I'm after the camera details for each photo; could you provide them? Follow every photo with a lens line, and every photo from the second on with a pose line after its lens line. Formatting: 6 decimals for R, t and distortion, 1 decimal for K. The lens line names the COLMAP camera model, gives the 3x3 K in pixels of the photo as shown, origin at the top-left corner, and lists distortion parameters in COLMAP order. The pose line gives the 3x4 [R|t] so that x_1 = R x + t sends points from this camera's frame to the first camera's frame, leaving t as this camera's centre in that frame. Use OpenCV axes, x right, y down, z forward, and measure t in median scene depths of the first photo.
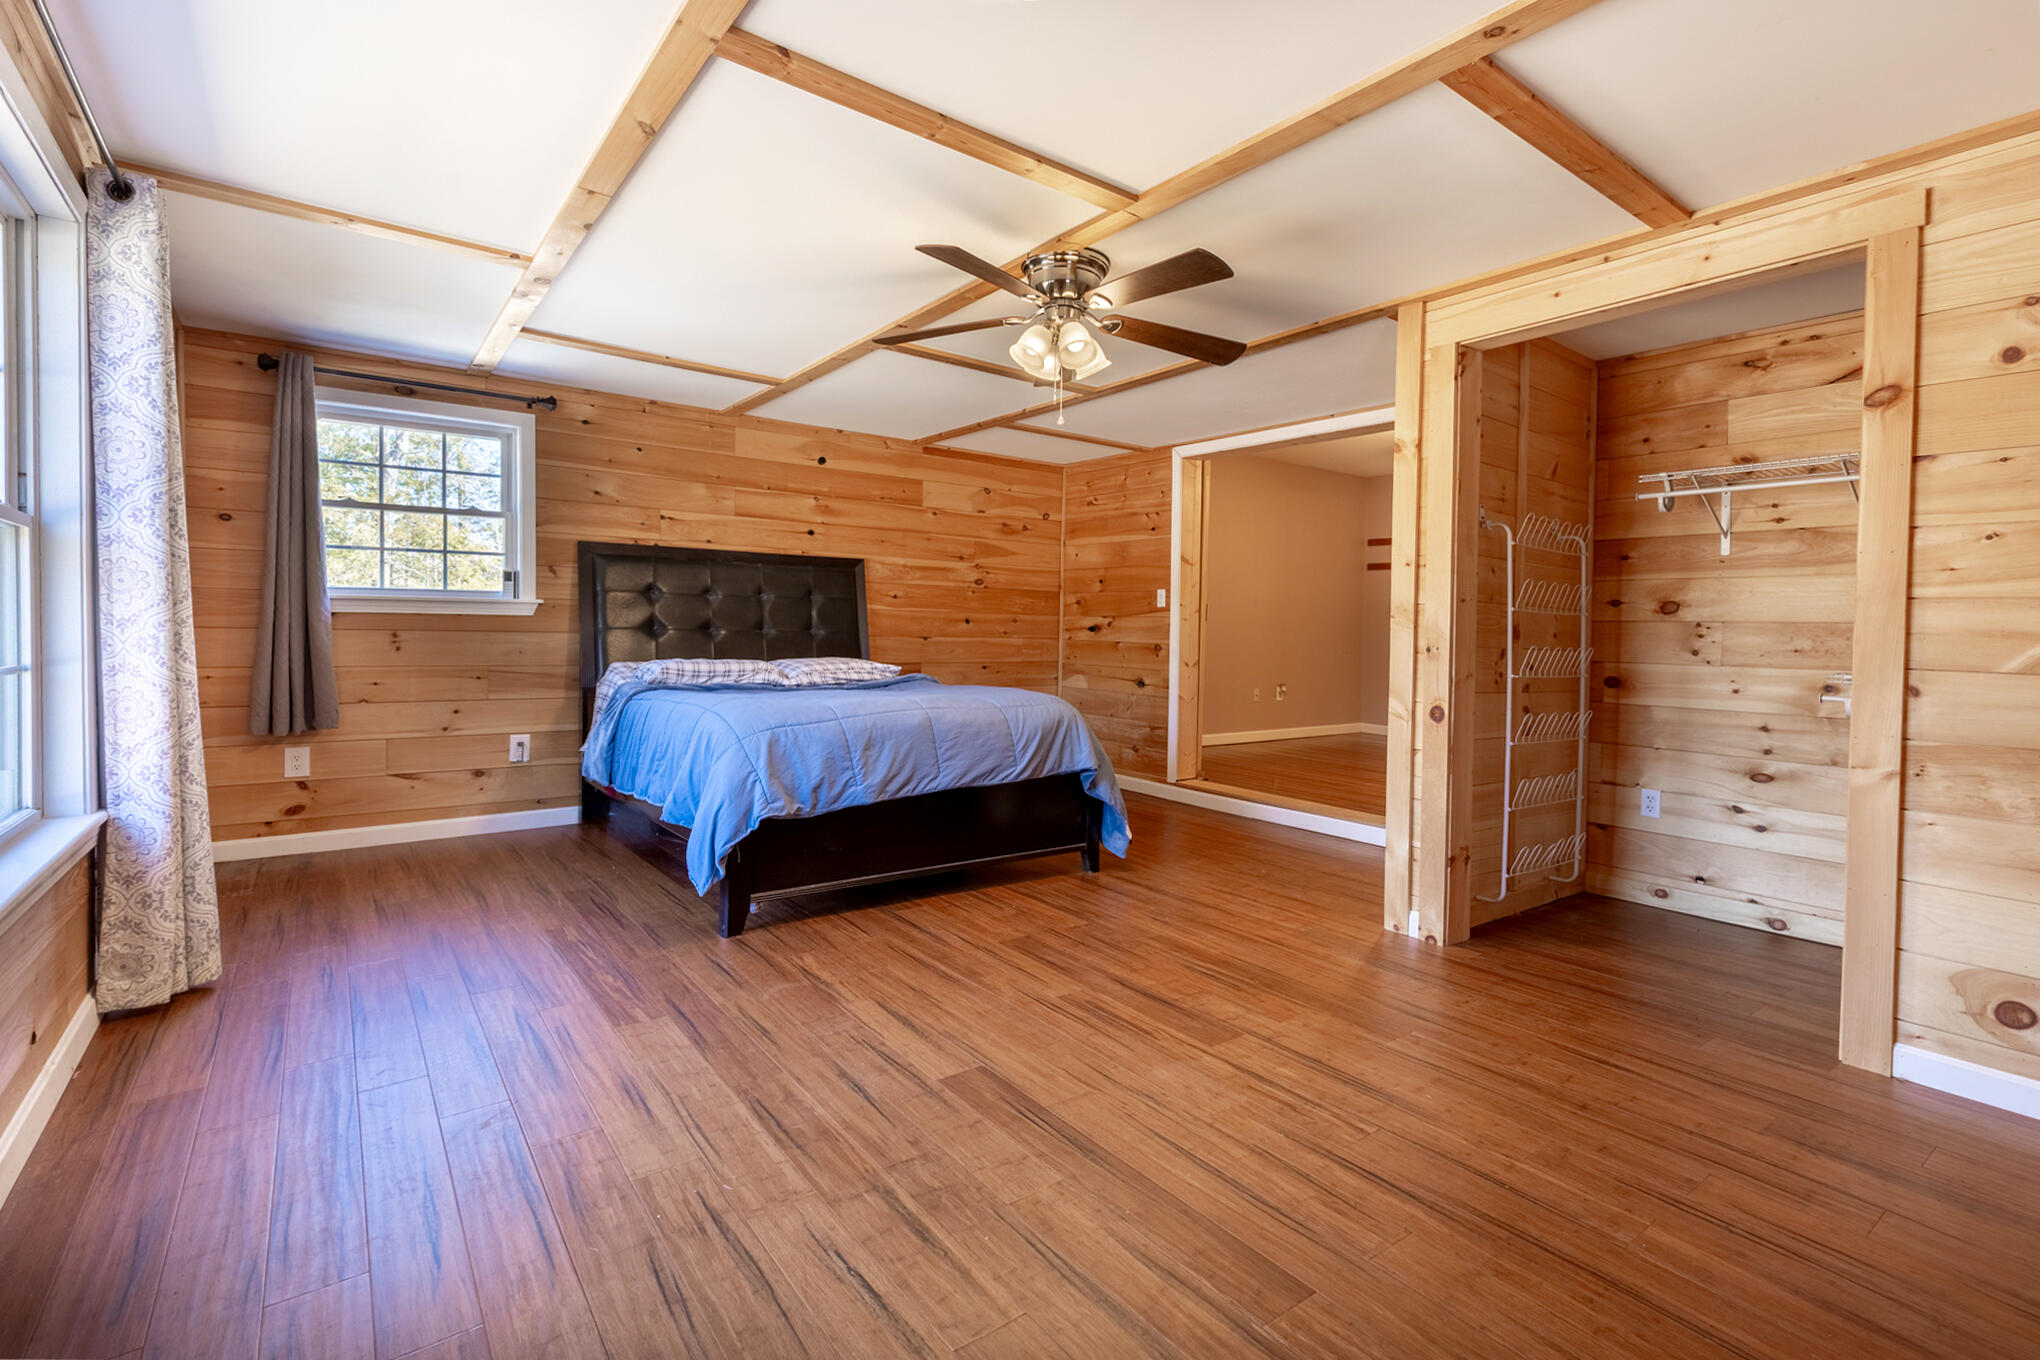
lens RADIAL K [[917.6, 0, 1020.0], [0, 917.6, 680.0], [0, 0, 1]] dist [0.005851, -0.001096]
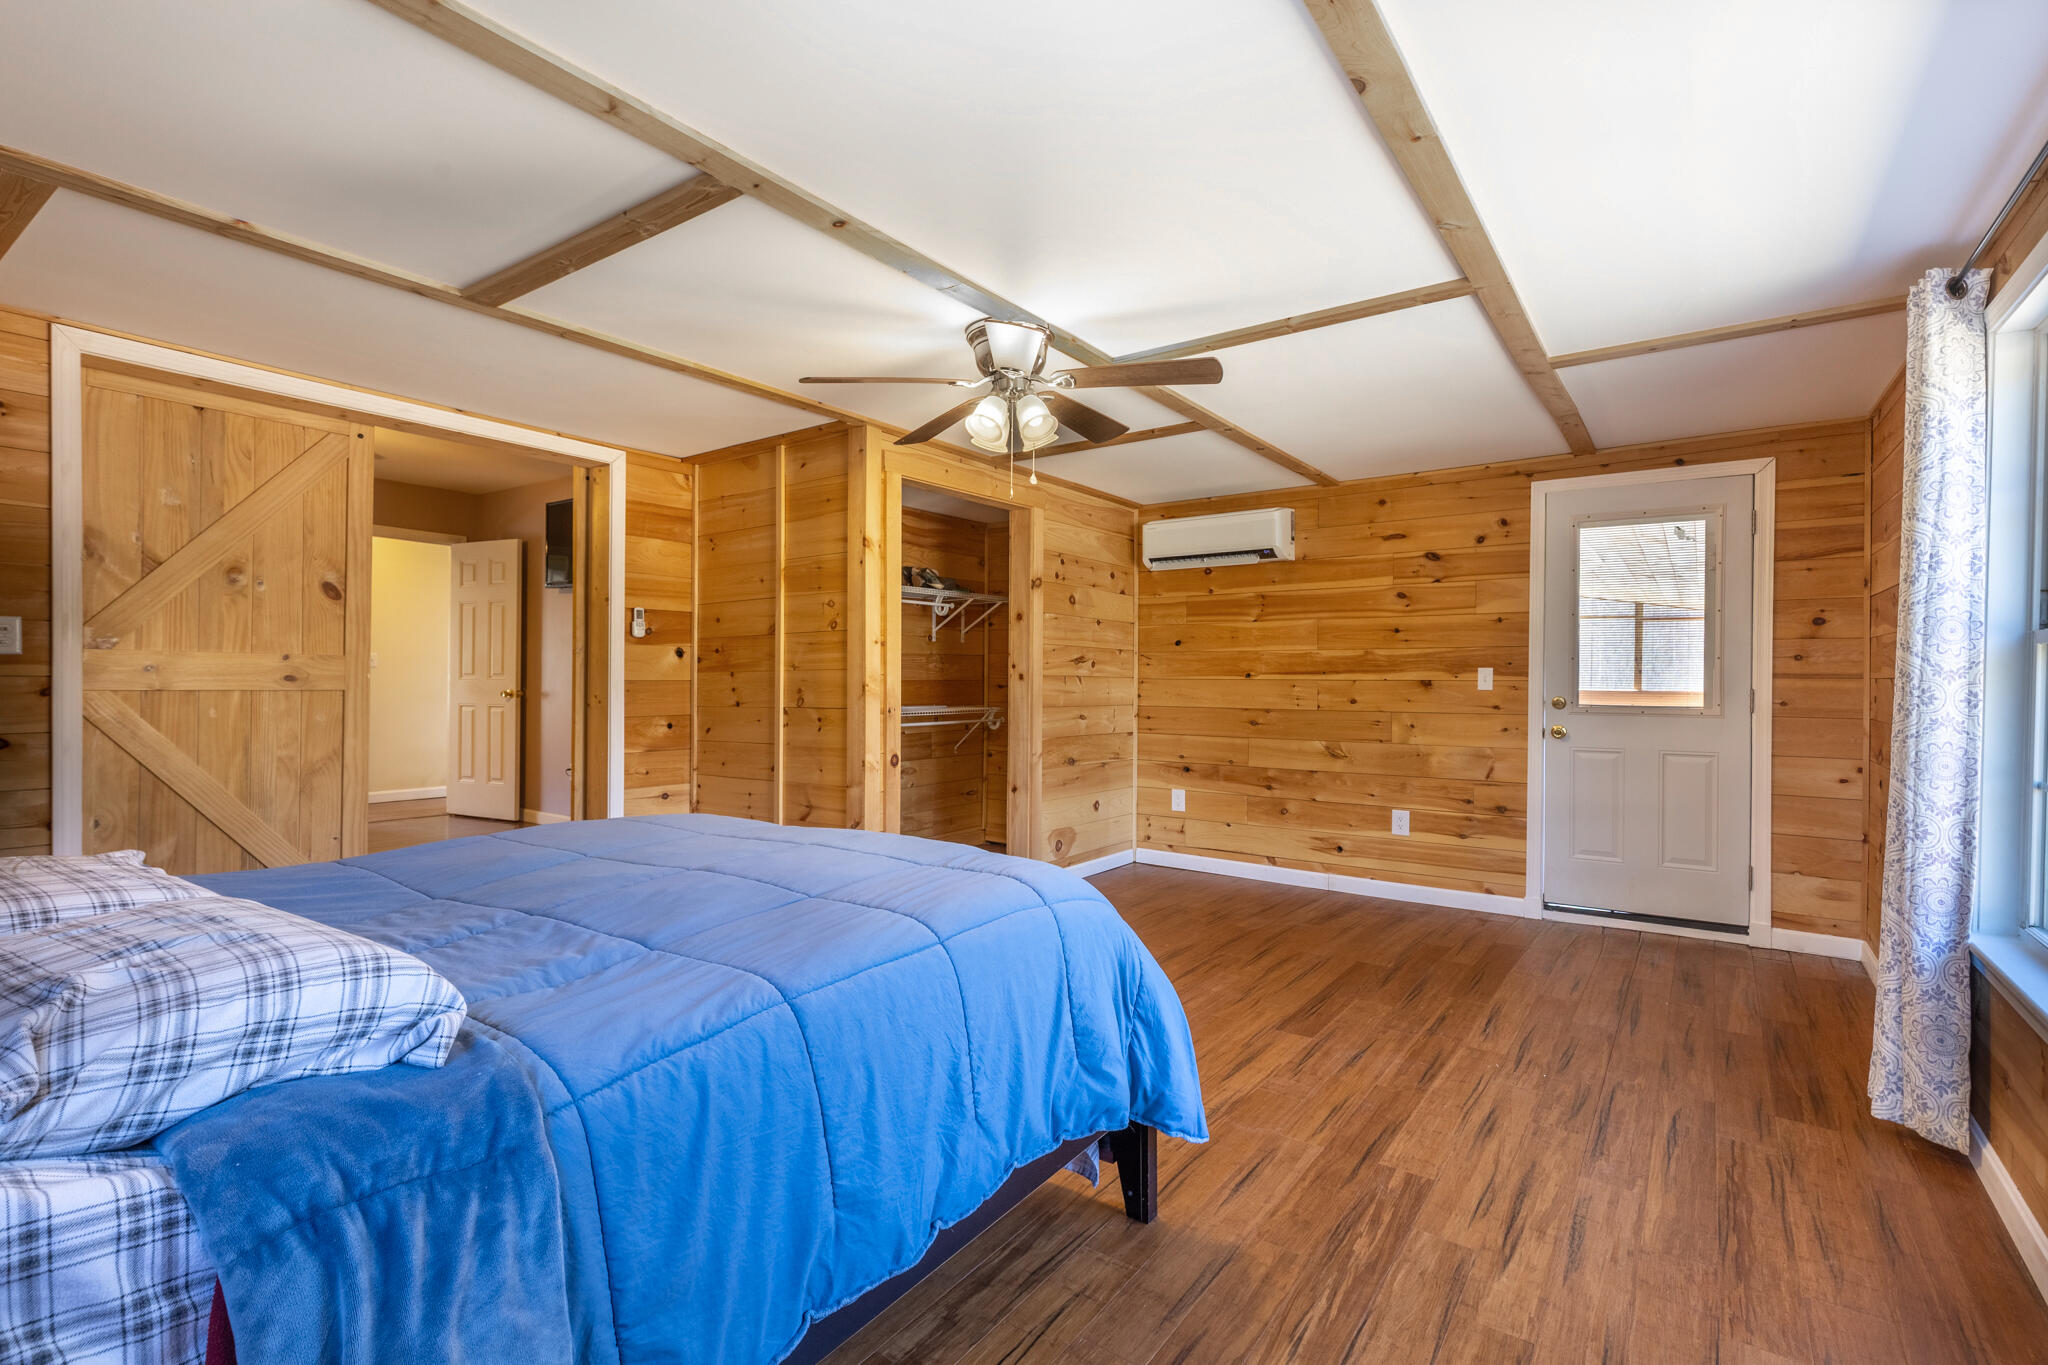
lens RADIAL K [[921.2, 0, 1024.0], [0, 921.2, 682.5], [0, 0, 1]] dist [0.005851, -0.001096]
pose [[-0.286712, -0.030596, 0.957528, -1.333441], [0.028303, 0.998783, 0.040389, -0.192525], [-0.957599, 0.038681, -0.285497, 1.829104]]
